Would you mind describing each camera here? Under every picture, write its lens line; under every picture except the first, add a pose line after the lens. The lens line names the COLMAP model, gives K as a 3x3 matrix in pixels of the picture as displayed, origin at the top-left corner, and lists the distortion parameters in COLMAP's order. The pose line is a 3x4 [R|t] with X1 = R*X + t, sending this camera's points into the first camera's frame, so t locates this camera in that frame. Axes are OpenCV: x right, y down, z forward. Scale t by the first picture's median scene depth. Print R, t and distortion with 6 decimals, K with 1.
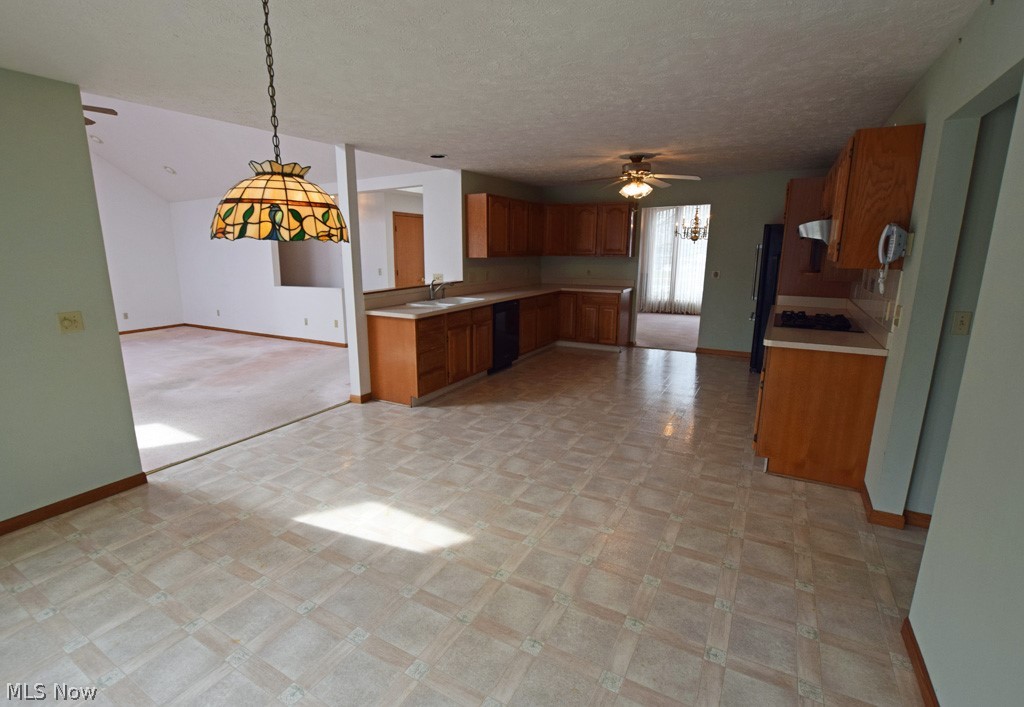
lens RADIAL K [[503.5, 0, 512.0], [0, 503.5, 353.5], [0, 0, 1]] dist [-0.001287, -0.000252]
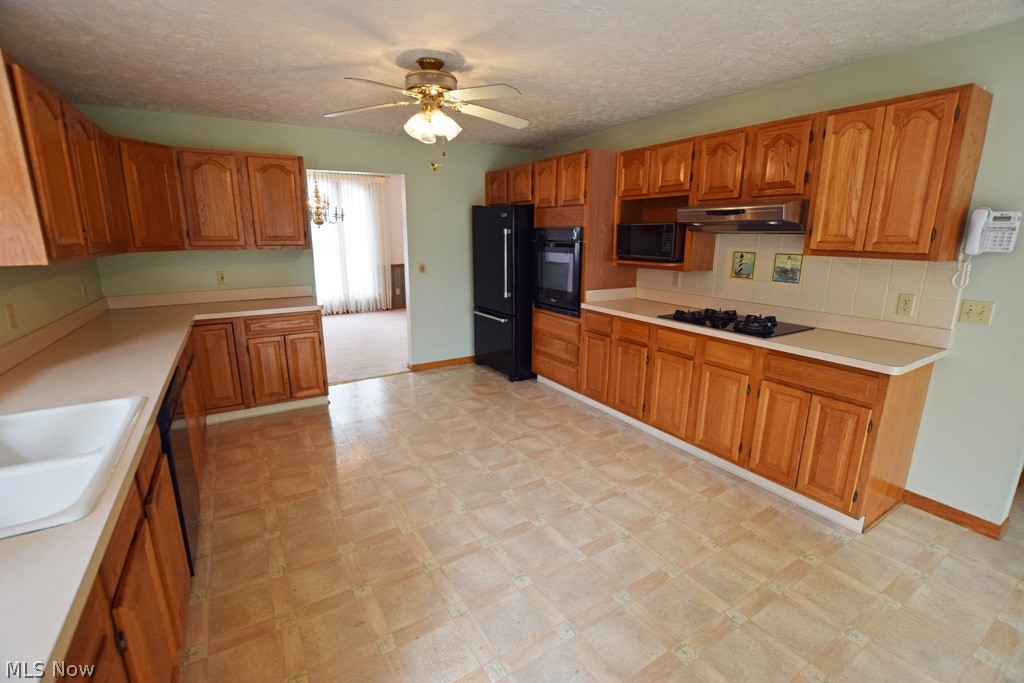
lens RADIAL K [[454.2, 0, 512.0], [0, 454.2, 341.5], [0, 0, 1]] dist [-0.004293, -0.000352]
pose [[0.511607, -0.200081, 0.835599, -0.341424], [0.179031, 0.975988, 0.124082, -0.291199], [-0.840361, 0.086116, 0.535142, 1.394258]]
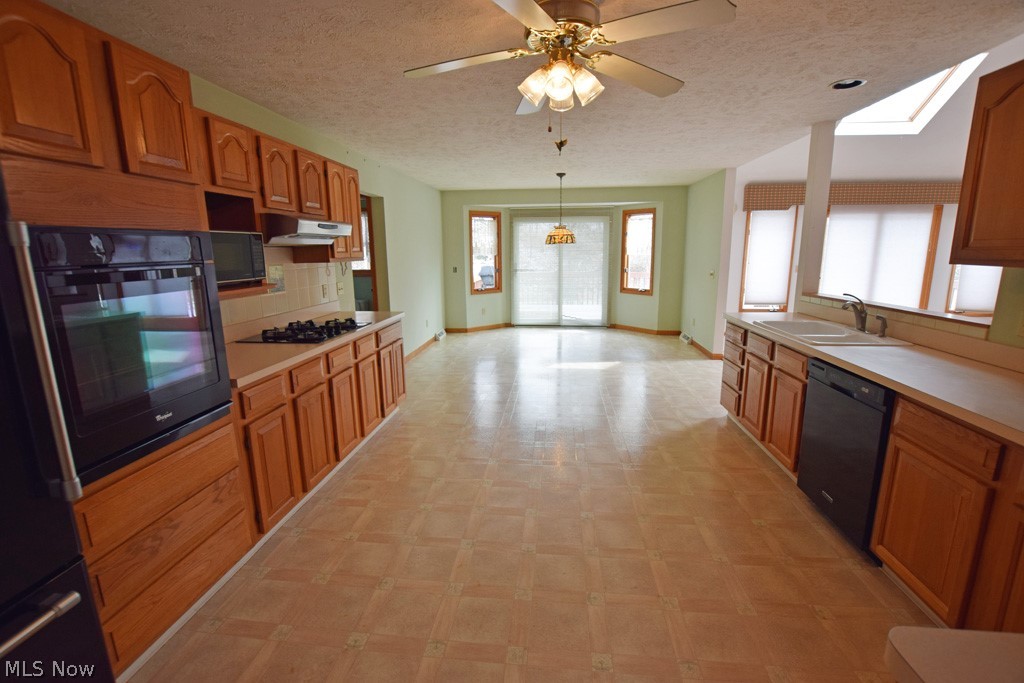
lens RADIAL K [[471.5, 0, 512.0], [0, 471.5, 341.5], [0, 0, 1]] dist [0.001110, 0.000067]
pose [[-0.925449, 0.080623, -0.370194, 0.859794], [-0.071807, 0.922062, 0.380323, -0.568996], [0.372005, 0.378552, -0.847532, 2.758942]]
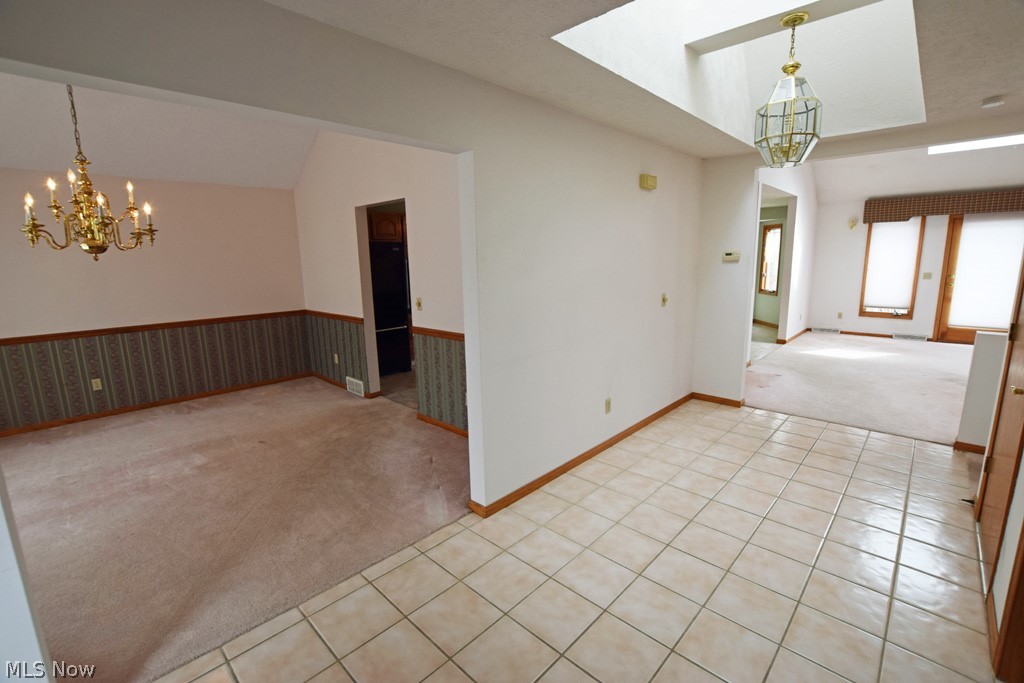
lens RADIAL K [[454.2, 0, 512.0], [0, 454.2, 341.5], [0, 0, 1]] dist [-0.004293, -0.000352]
pose [[-0.963771, -0.030518, 0.264978, -0.027932], [0.074059, 0.923754, 0.375758, -0.881517], [-0.256242, 0.381769, -0.888027, 4.116688]]
